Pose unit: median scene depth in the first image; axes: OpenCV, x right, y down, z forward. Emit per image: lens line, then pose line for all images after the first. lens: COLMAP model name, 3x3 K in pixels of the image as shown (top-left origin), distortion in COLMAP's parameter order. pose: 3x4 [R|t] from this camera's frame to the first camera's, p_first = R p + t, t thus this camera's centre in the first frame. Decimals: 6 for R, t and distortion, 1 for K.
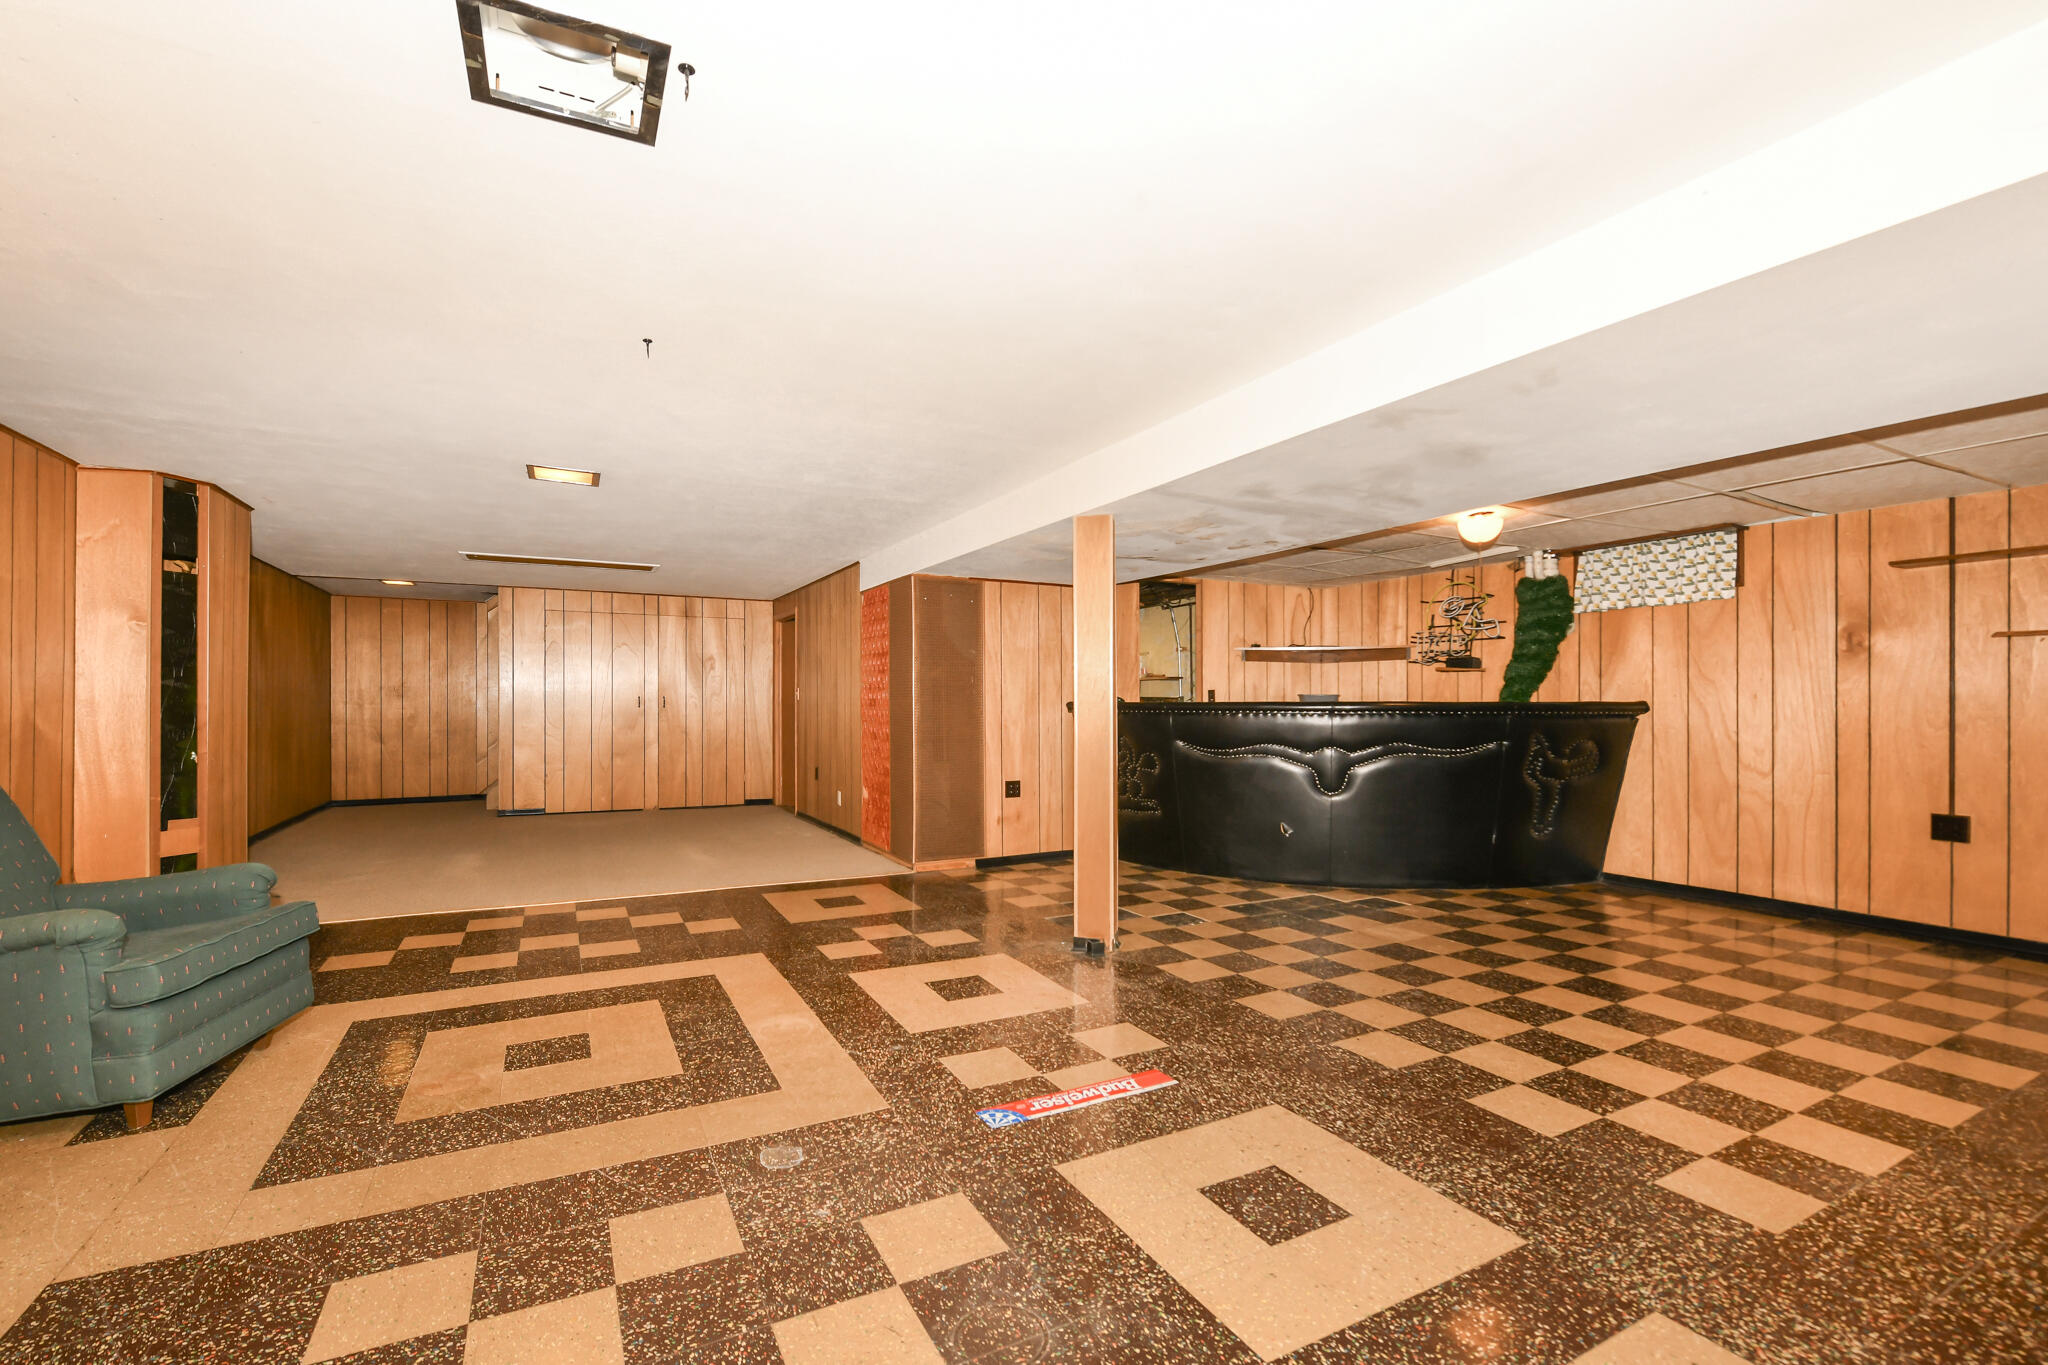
lens RADIAL K [[862.6, 0, 1015.4], [0, 862.6, 695.1], [0, 0, 1]] dist [-0.007955, -0.000264]
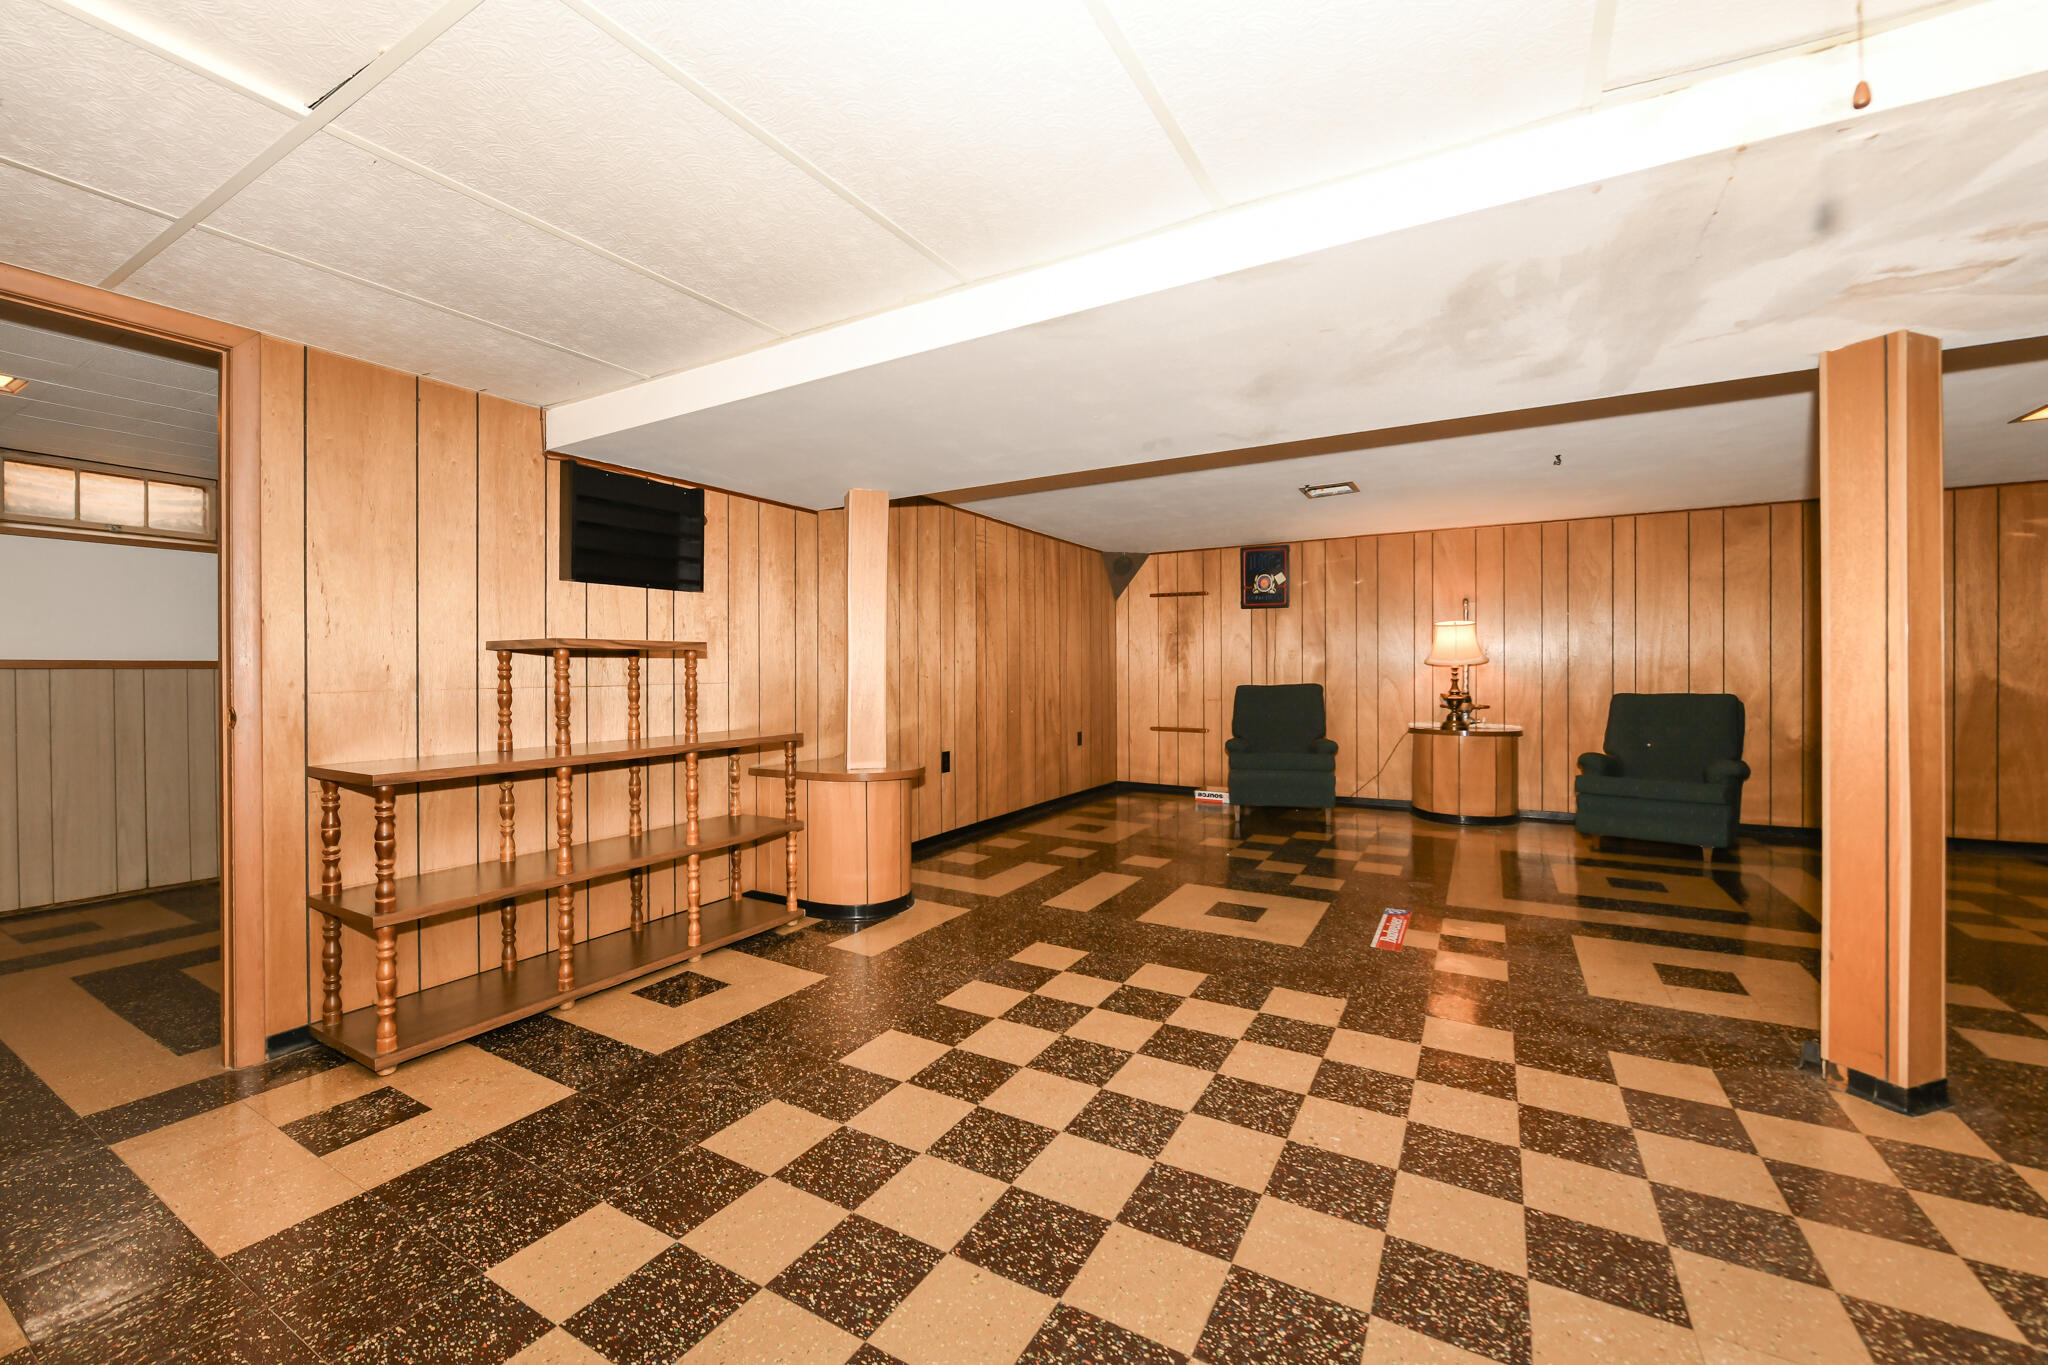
lens RADIAL K [[828.6, 0, 1016.4], [0, 828.6, 676.3], [0, 0, 1]] dist [-0.002873, -0.000295]
pose [[-0.840477, 0.005140, -0.541823, 0.362197], [0.005745, 0.999983, 0.000575, 0.004346], [0.541817, -0.002630, -0.840492, 0.475104]]
